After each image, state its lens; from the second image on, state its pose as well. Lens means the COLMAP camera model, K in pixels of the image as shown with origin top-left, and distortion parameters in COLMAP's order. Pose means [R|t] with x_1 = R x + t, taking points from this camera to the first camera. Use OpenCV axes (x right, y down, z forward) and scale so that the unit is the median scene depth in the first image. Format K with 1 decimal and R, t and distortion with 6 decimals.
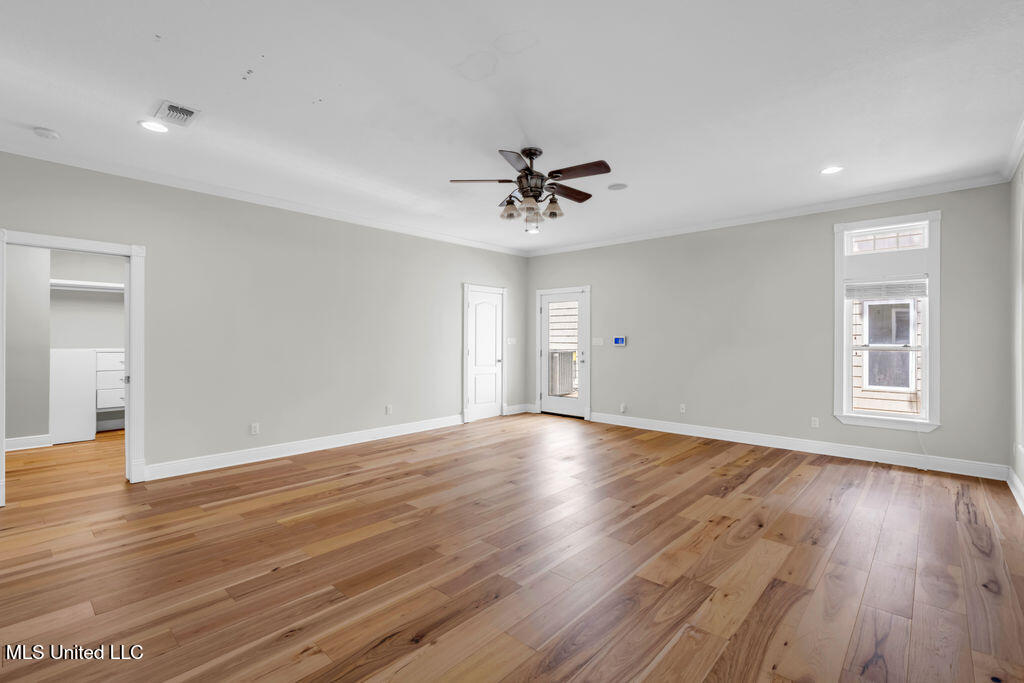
lens RADIAL K [[461.8, 0, 516.0], [0, 461.8, 339.4], [0, 0, 1]] dist [0.009104, 0.000353]
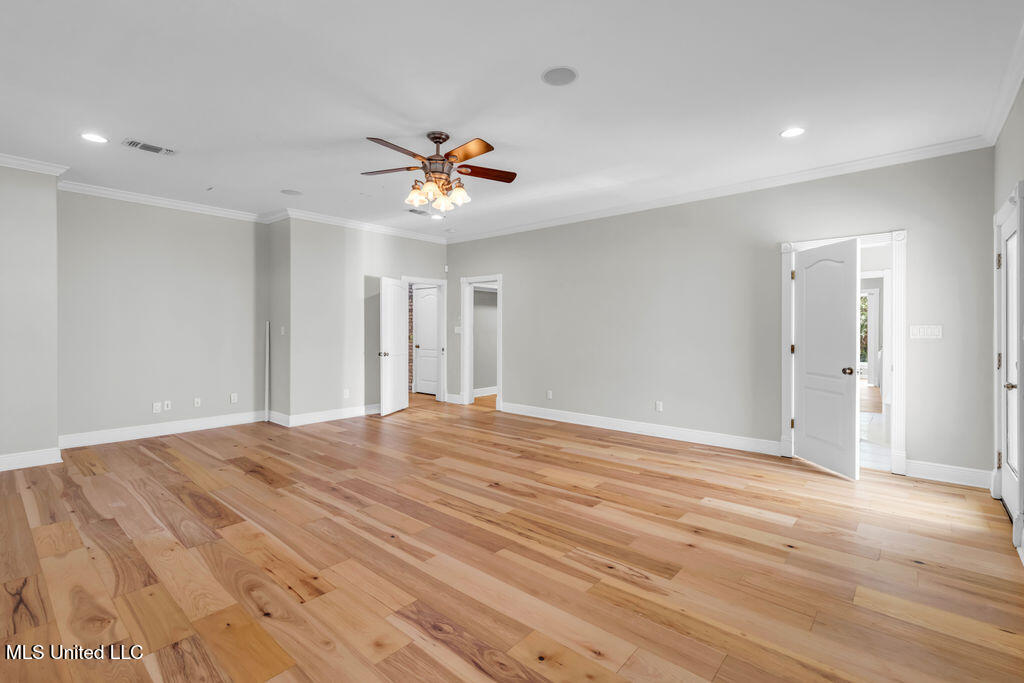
lens RADIAL K [[461.8, 0, 516.0], [0, 461.8, 334.7], [0, 0, 1]] dist [0.009104, 0.000353]
pose [[0.022387, 0.013106, -0.999663, 1.101976], [-0.001153, 0.999914, 0.013083, -0.000025], [0.999749, 0.000859, 0.022400, 1.242877]]
